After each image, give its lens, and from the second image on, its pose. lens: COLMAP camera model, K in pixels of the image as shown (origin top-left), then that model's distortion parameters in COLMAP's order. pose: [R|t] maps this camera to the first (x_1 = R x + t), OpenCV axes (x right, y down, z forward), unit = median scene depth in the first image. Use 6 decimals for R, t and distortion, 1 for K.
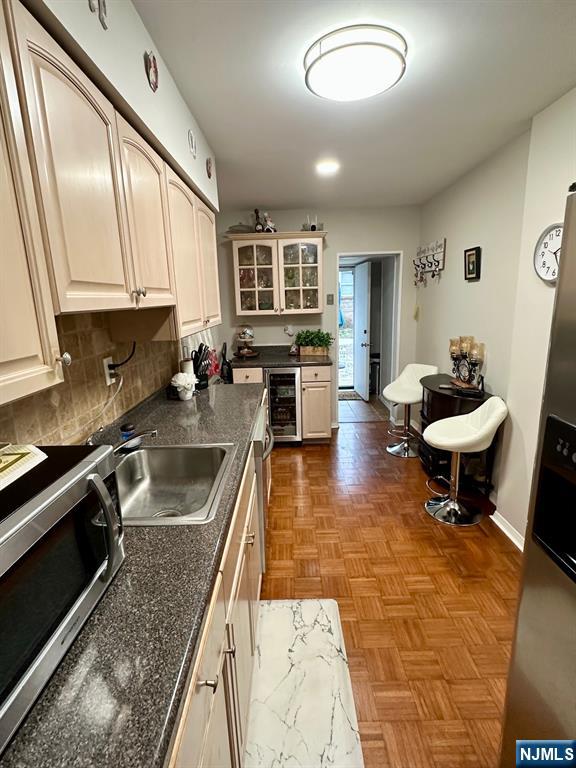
lens RADIAL K [[393.3, 0, 286.3], [0, 393.3, 384.8], [0, 0, 1]] dist [-0.004814, -0.000067]
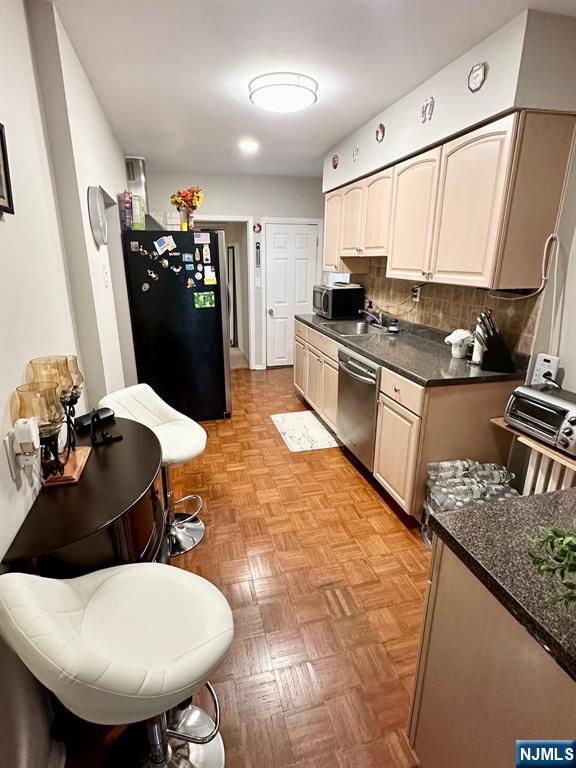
lens RADIAL K [[393.3, 0, 287.7], [0, 393.3, 383.2], [0, 0, 1]] dist [-0.004814, -0.000067]
pose [[-0.966892, 0.105875, -0.232184, 0.396712], [-0.027309, 0.861712, 0.506663, -0.403949], [0.253719, 0.496229, -0.830291, 1.796995]]
